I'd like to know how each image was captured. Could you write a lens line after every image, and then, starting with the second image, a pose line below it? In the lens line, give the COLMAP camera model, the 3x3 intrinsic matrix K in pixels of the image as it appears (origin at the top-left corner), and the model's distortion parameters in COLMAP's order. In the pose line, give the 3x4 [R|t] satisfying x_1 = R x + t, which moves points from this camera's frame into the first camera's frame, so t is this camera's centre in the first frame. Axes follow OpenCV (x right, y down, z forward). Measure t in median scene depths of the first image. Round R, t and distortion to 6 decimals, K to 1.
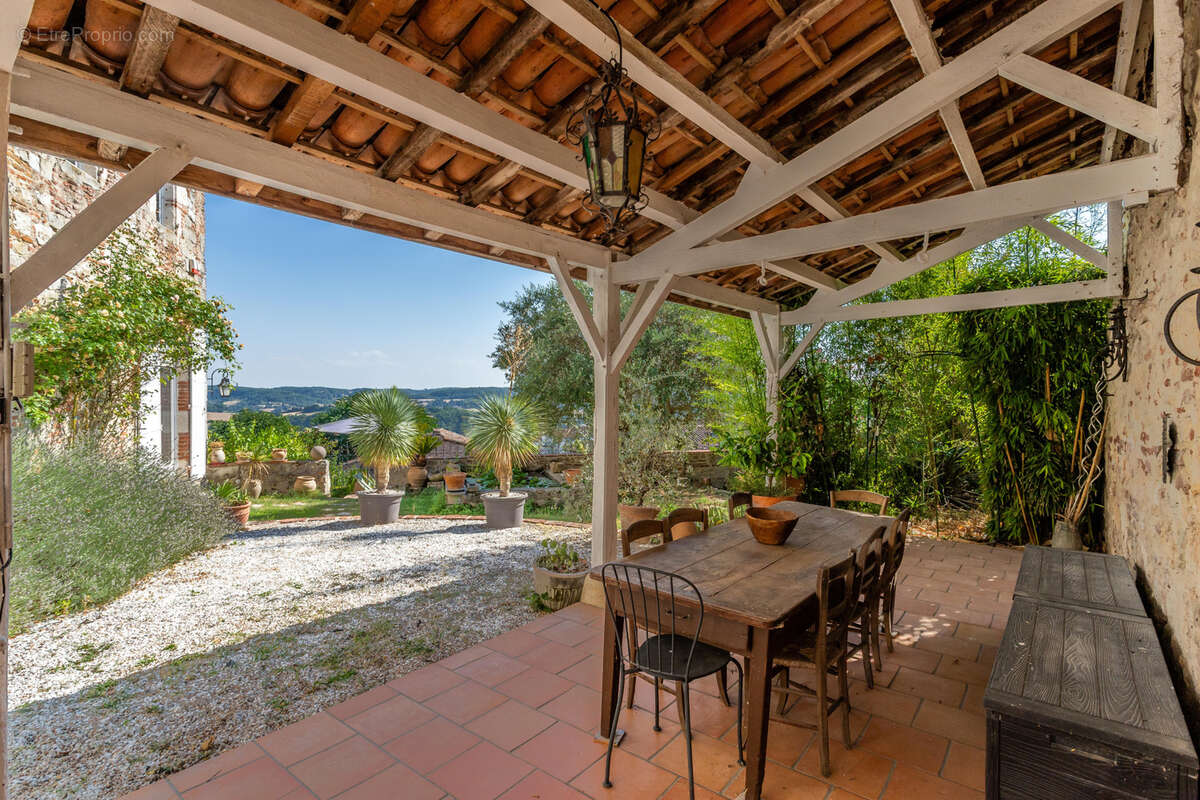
lens RADIAL K [[595.9, 0, 599.3], [0, 595.9, 402.1], [0, 0, 1]] dist [0.005283, 0.000446]
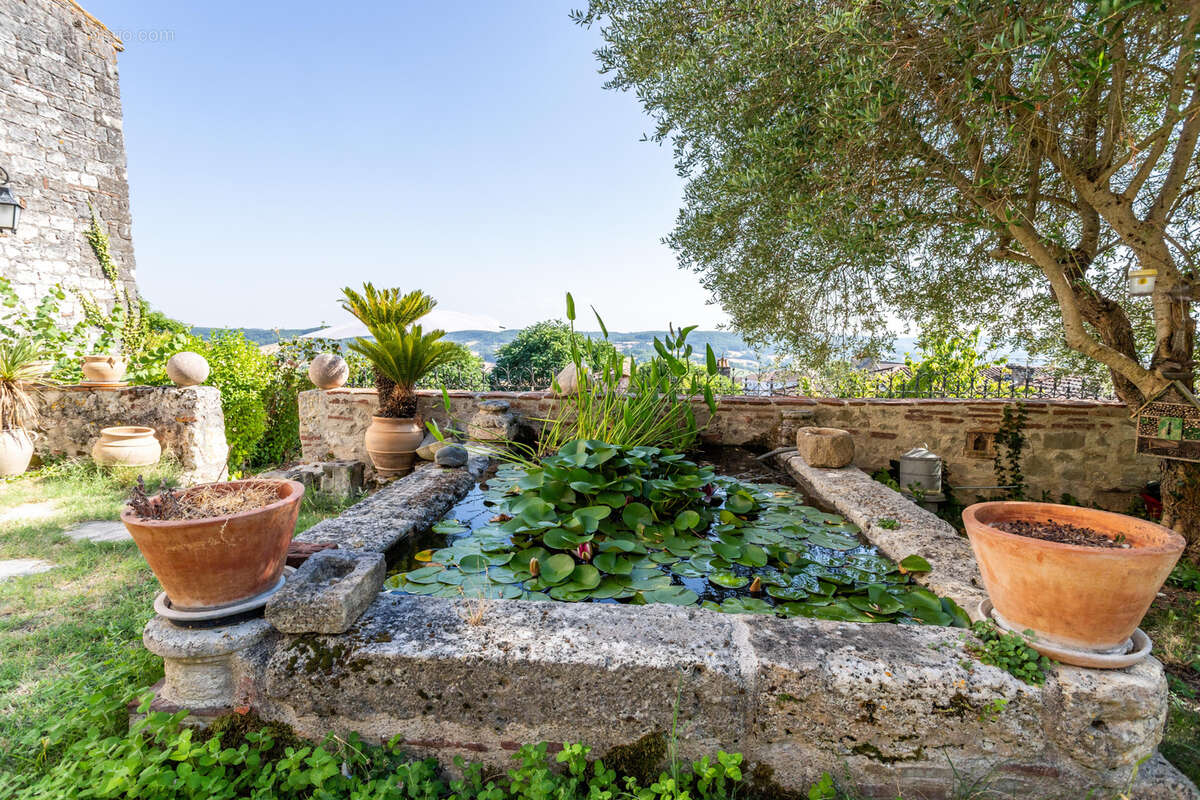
lens RADIAL K [[566.3, 0, 601.2], [0, 566.3, 397.6], [0, 0, 1]] dist [0.001524, 0.001941]
pose [[0.943055, 0.042689, -0.329887, -0.087535], [-0.013130, 0.995735, 0.091317, 0.068562], [0.332378, -0.081785, 0.939593, 0.764455]]
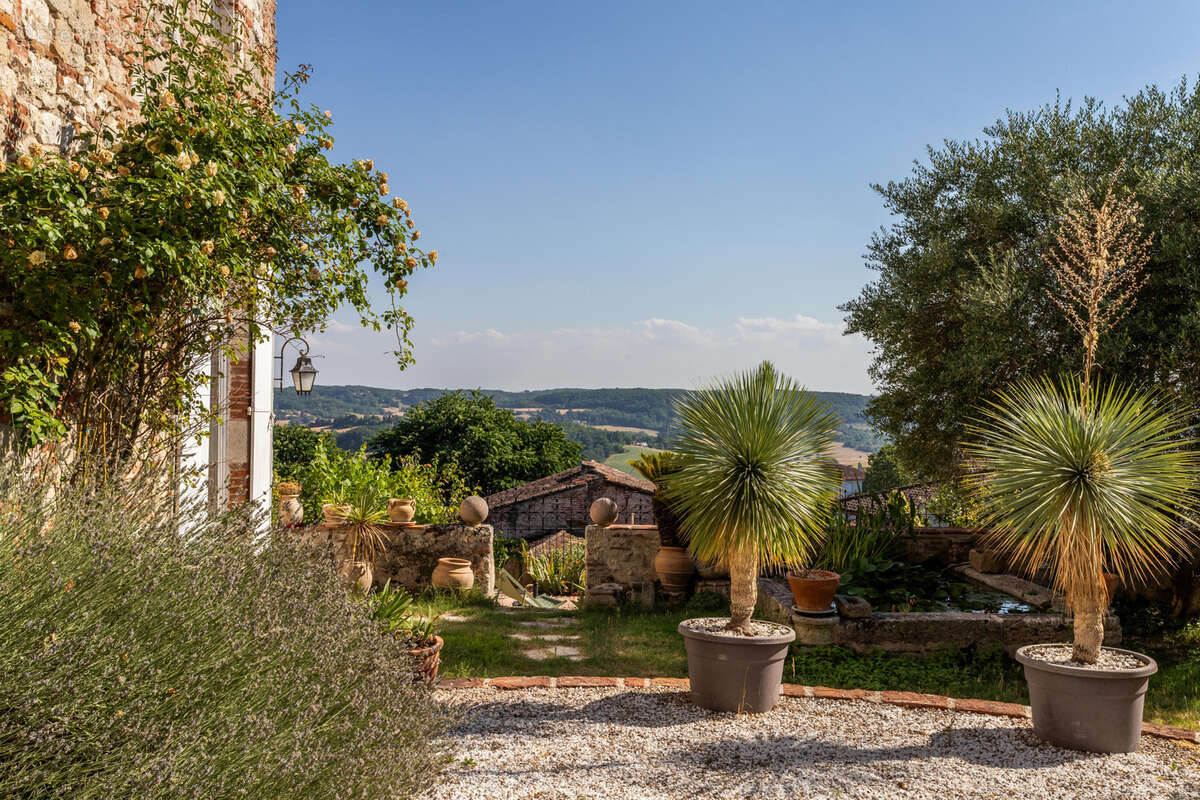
lens RADIAL K [[1054.6, 0, 598.3], [0, 1054.6, 404.6], [0, 0, 1]] dist [-0.008516, 0.006979]
pose [[0.977868, 0.011909, -0.208882, -0.201867], [-0.014220, 0.999853, -0.009565, 0.006055], [0.208737, 0.012324, 0.977894, 0.186645]]
